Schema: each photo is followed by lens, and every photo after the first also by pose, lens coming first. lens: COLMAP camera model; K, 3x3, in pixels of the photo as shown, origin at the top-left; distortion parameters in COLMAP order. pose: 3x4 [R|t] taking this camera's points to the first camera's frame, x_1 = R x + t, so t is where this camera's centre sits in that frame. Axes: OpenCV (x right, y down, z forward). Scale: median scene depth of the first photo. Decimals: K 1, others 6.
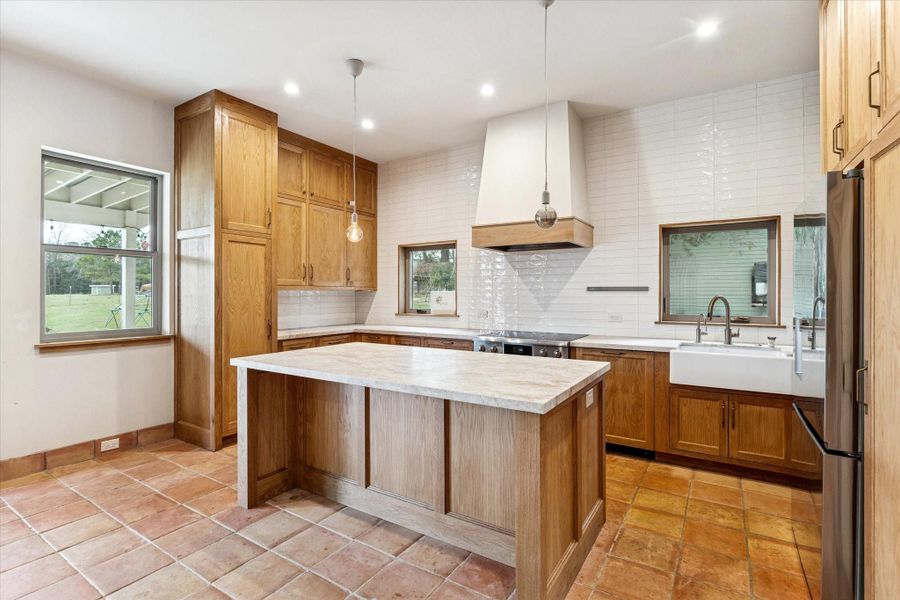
lens RADIAL K [[432.4, 0, 449.1], [0, 432.4, 295.2], [0, 0, 1]] dist [-0.008023, 0.000016]
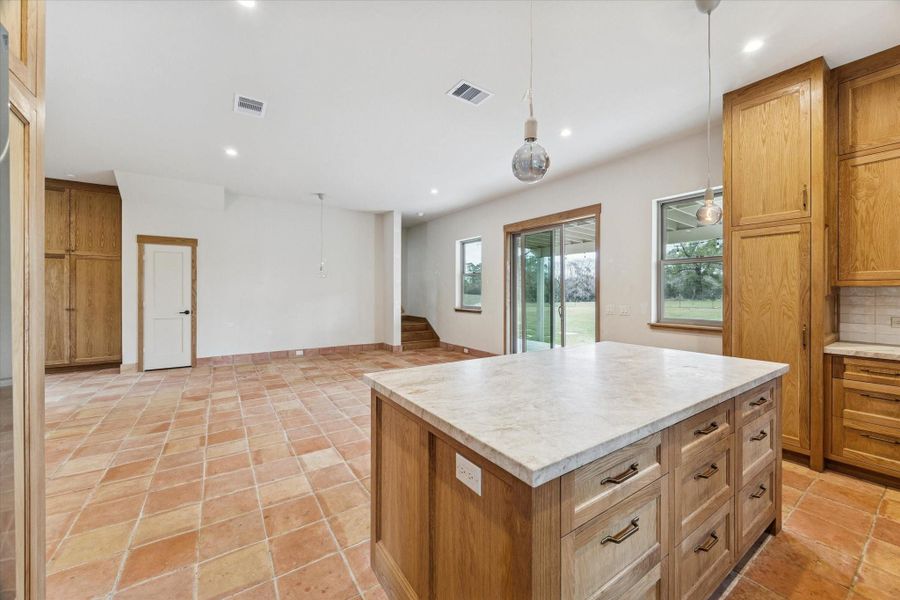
lens RADIAL K [[344.3, 0, 451.8], [0, 344.3, 292.5], [0, 0, 1]] dist [-0.001345, -0.000273]
pose [[-0.400441, 0.000568, -0.916322, 0.458661], [-0.004374, 0.999987, 0.002531, -0.001074], [0.916312, 0.005022, -0.400434, 0.704707]]
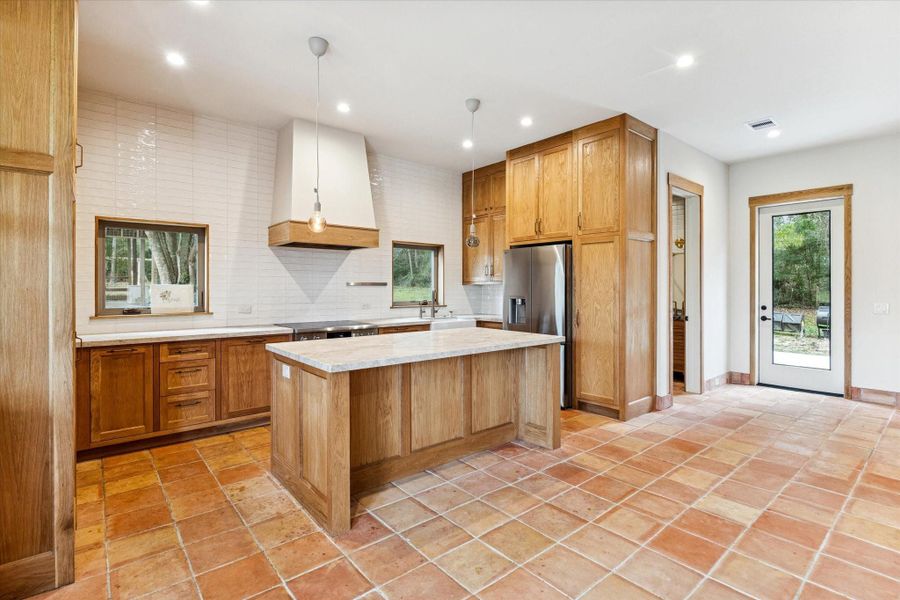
lens RADIAL K [[432.4, 0, 458.9], [0, 432.4, 291.5], [0, 0, 1]] dist [-0.008023, 0.000016]
pose [[0.287433, -0.007578, 0.957771, -0.879384], [0.002717, 0.999971, 0.007097, -0.000197], [-0.957797, 0.000563, 0.287446, 0.373767]]
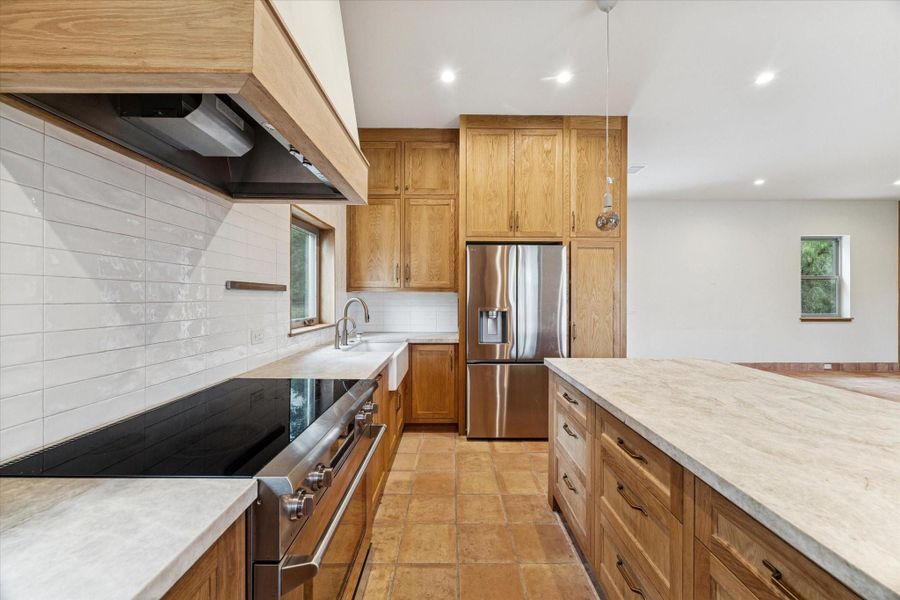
lens RADIAL K [[344.3, 0, 455.3], [0, 344.3, 295.7], [0, 0, 1]] dist [-0.001345, -0.000273]
pose [[-0.546339, 0.001006, 0.837563, -0.164271], [-0.000260, 0.999999, -0.001371, -0.001949], [-0.837564, -0.000967, -0.546338, 1.119995]]
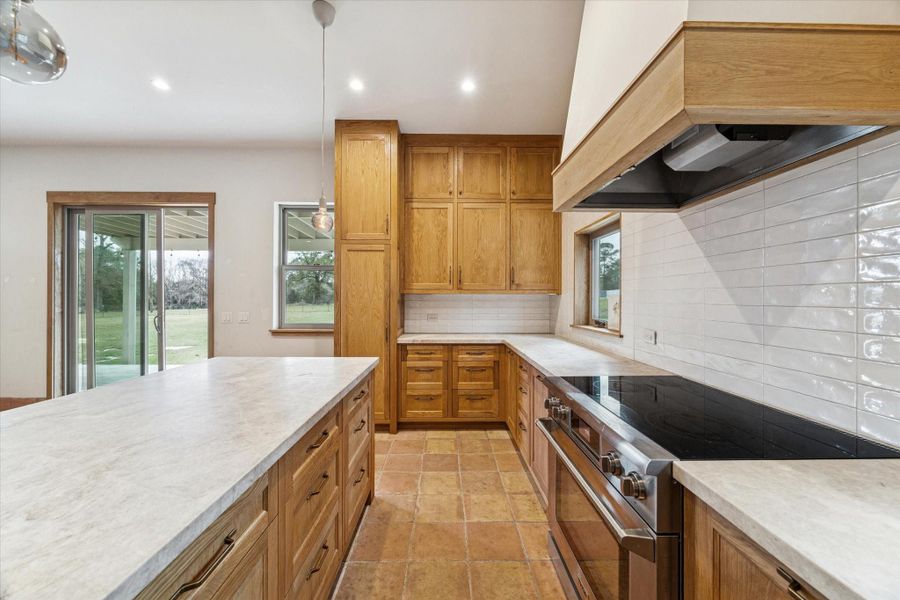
lens RADIAL K [[344.3, 0, 451.0], [0, 344.3, 297.8], [0, 0, 1]] dist [-0.001345, -0.000273]
pose [[0.548157, 0.000541, -0.836375, 0.381017], [-0.006048, 0.999976, -0.003317, -0.001253], [0.836354, 0.006877, 0.548147, 0.727366]]
